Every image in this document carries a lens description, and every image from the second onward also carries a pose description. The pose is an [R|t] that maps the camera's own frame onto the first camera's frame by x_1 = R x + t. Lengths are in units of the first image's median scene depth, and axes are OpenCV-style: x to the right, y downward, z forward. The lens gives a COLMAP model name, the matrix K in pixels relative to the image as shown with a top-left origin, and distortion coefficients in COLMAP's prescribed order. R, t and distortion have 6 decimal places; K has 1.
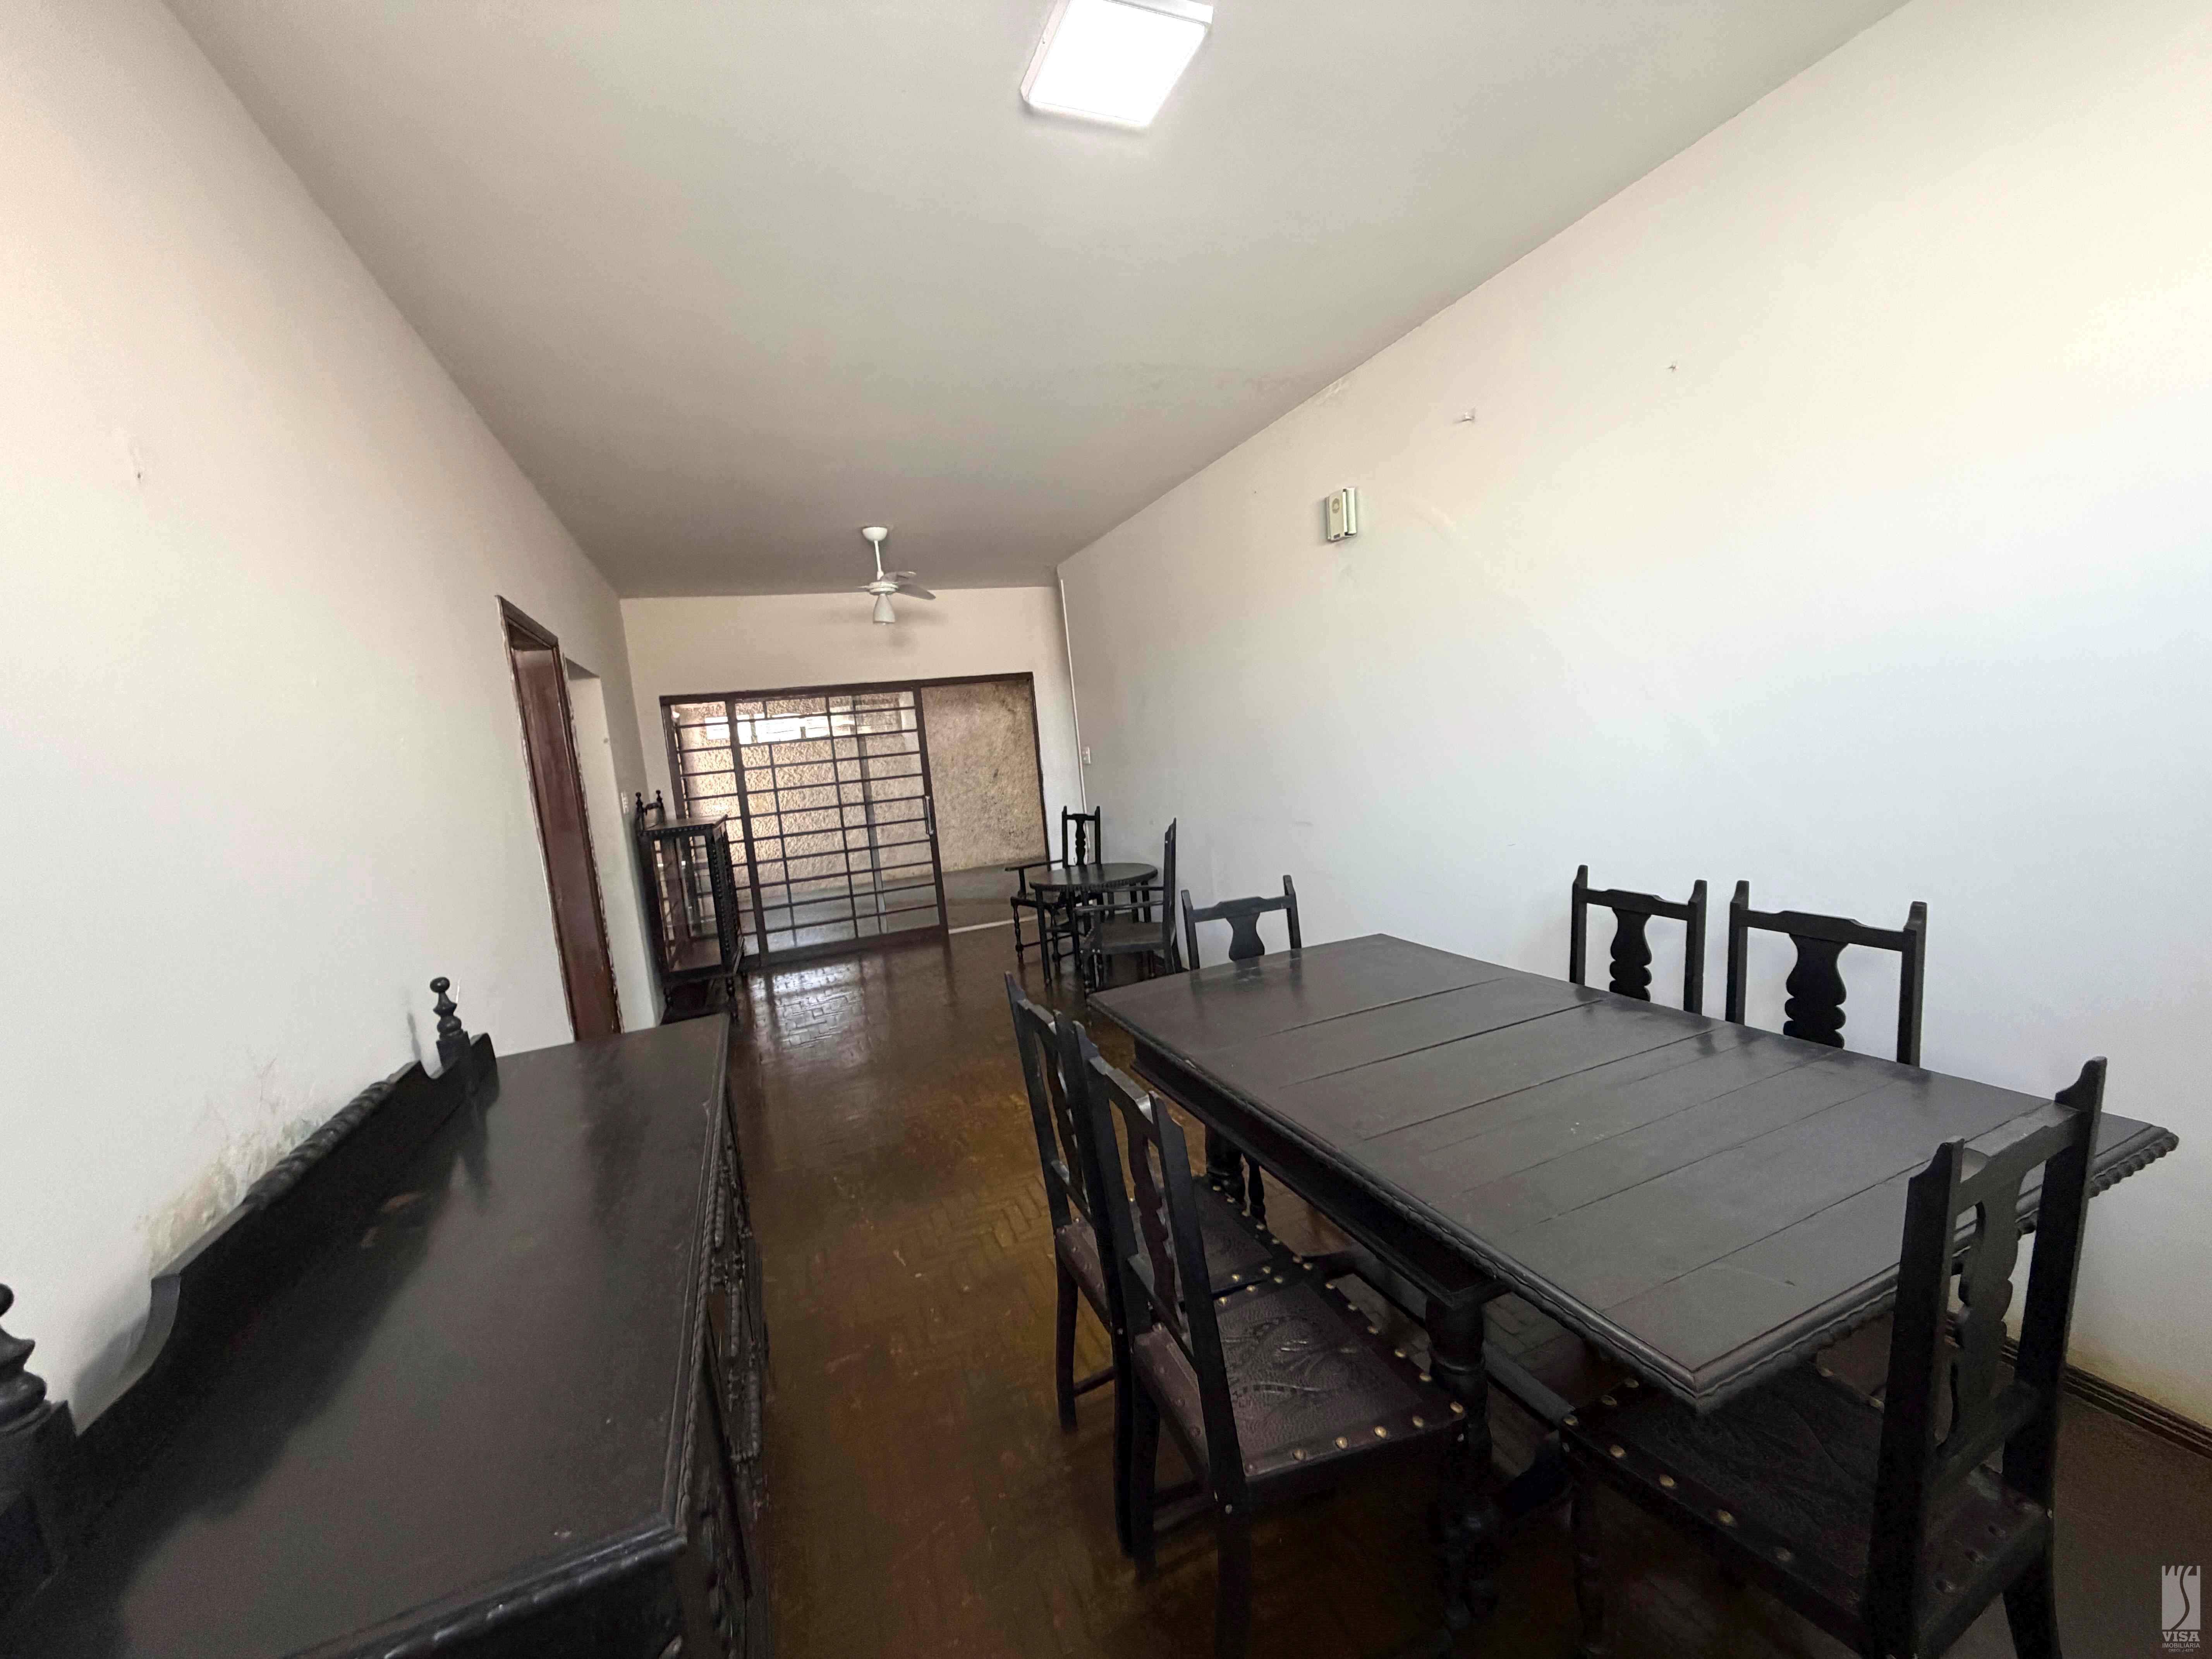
lens RADIAL K [[882.8, 0, 1109.1], [0, 882.8, 829.0], [0, 0, 1]] dist [0.000804, -0.000728]
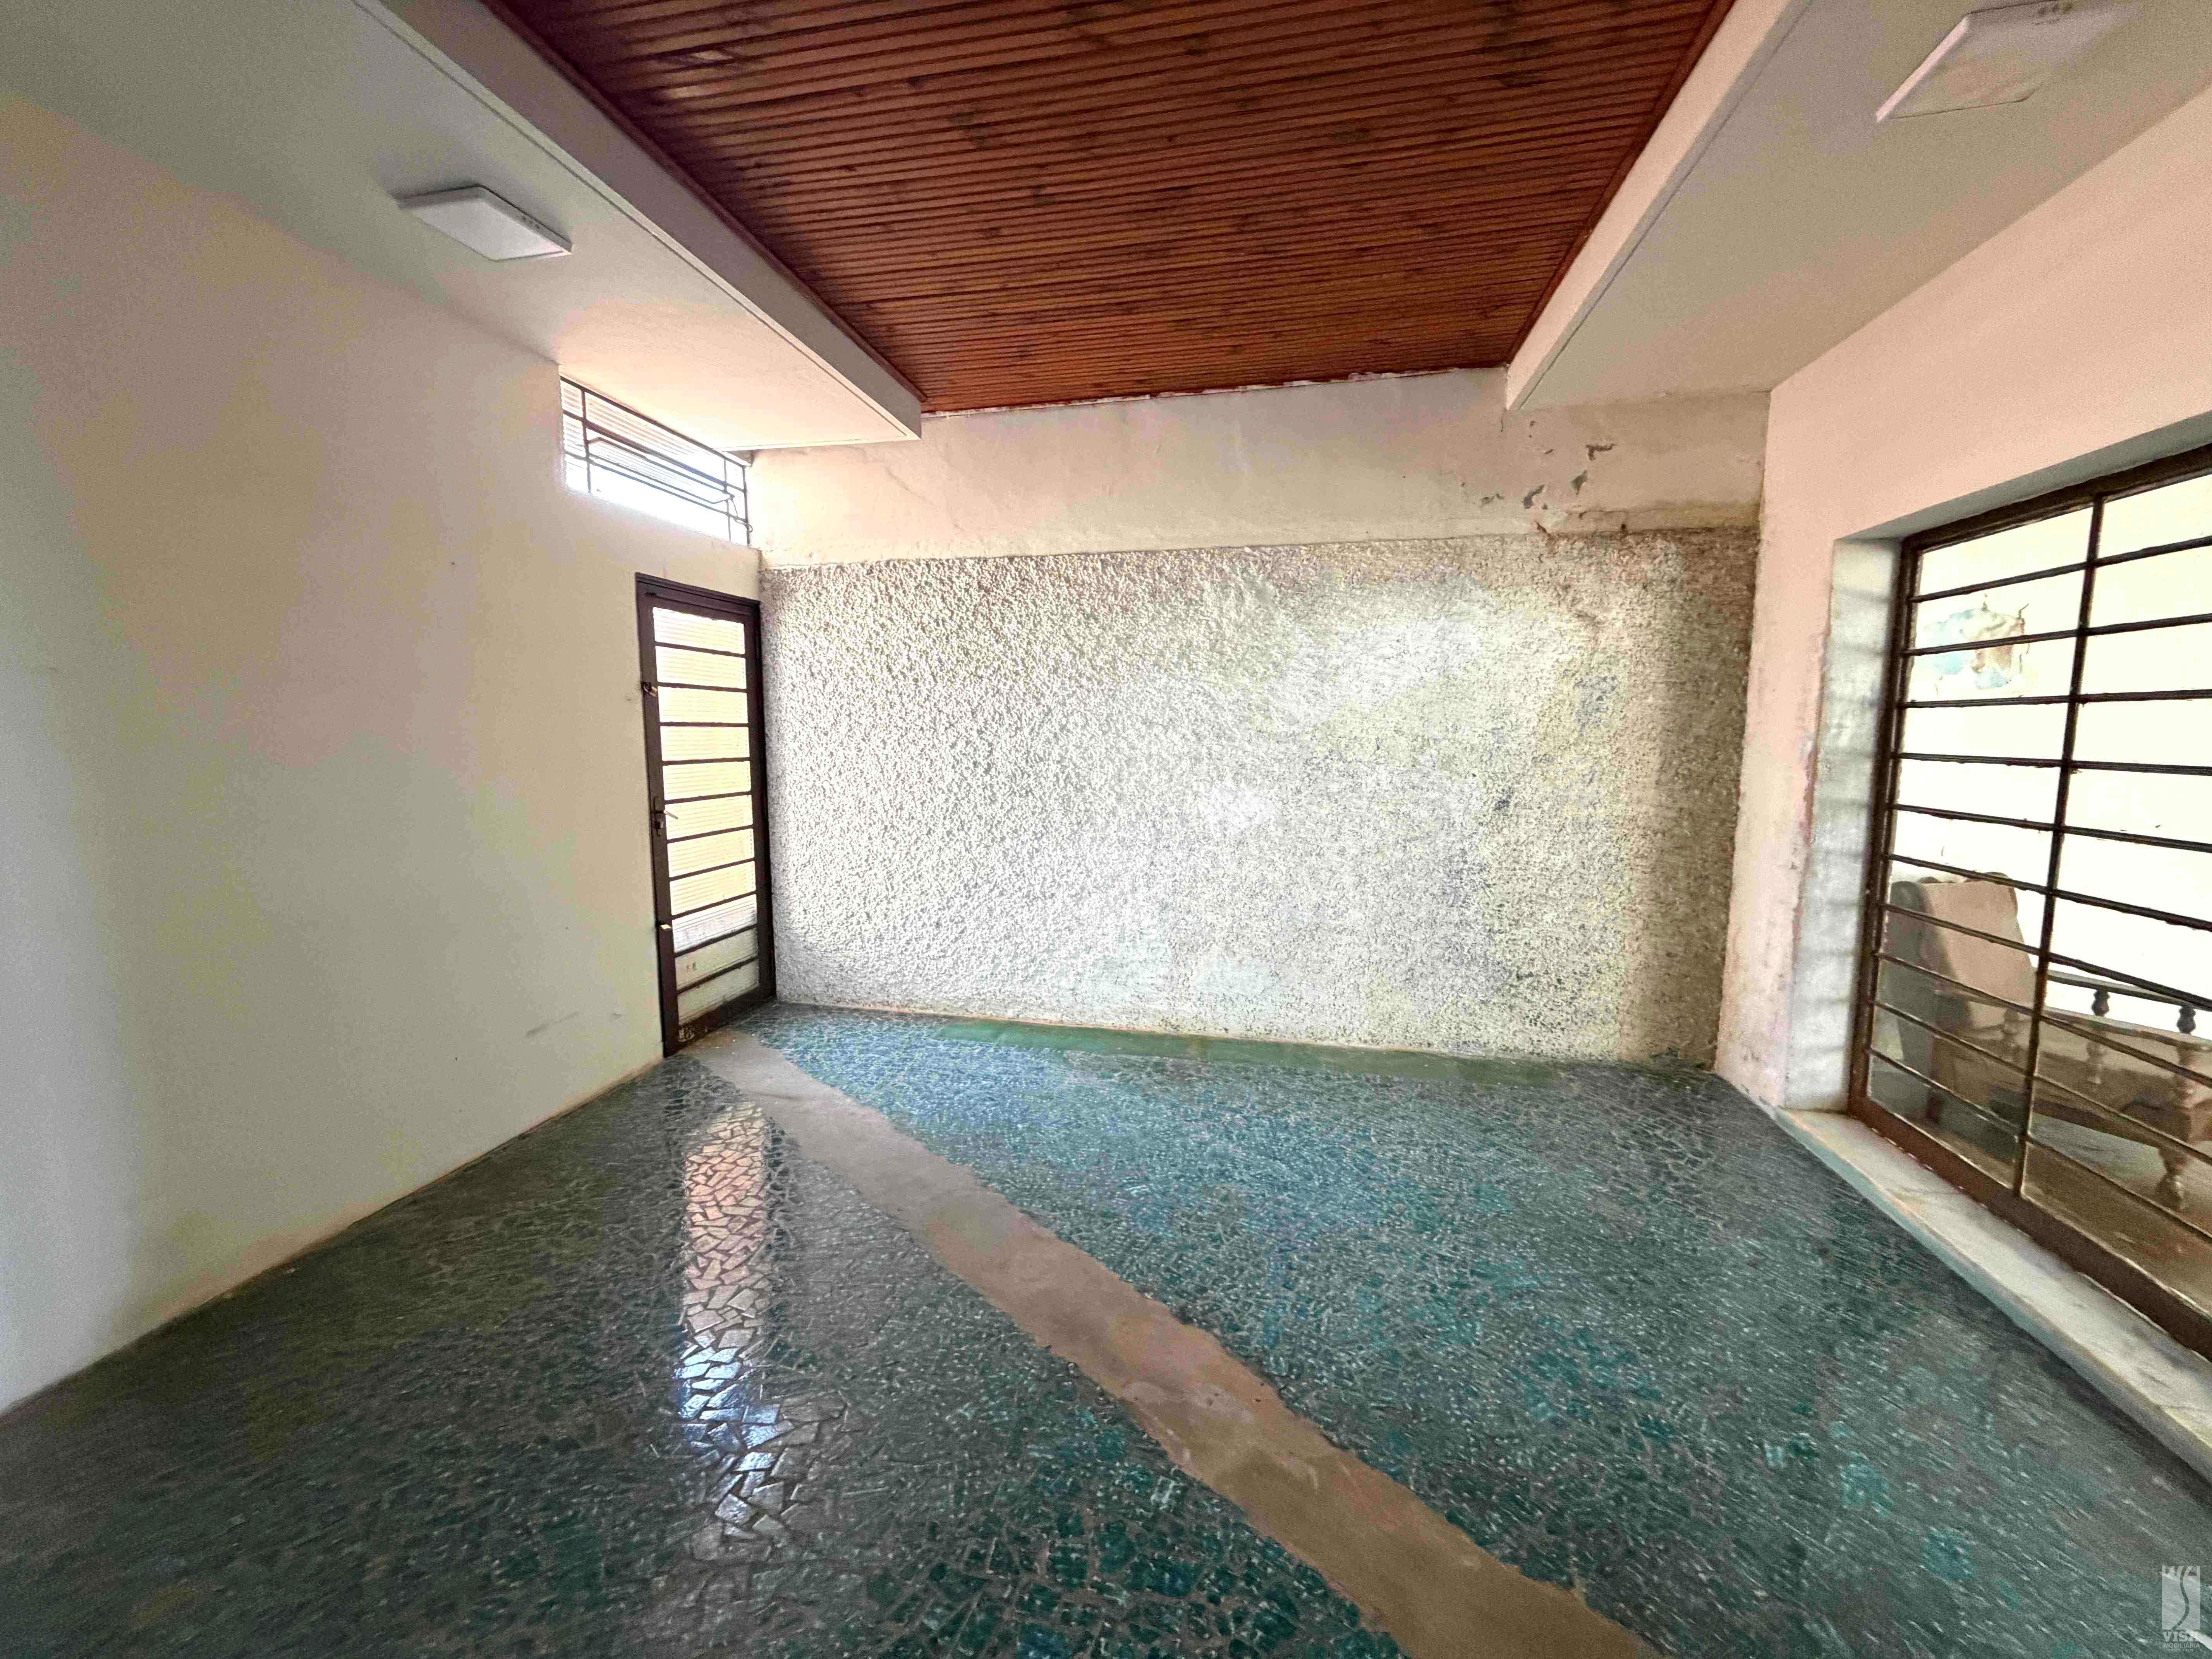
lens RADIAL K [[882.8, 0, 1106.1], [0, 882.8, 828.9], [0, 0, 1]] dist [0.000804, -0.000728]
pose [[0.825227, 0.155315, -0.543027, -0.068079], [-0.133926, 0.987836, 0.079014, -0.058060], [0.548693, 0.007521, 0.835990, 0.630225]]
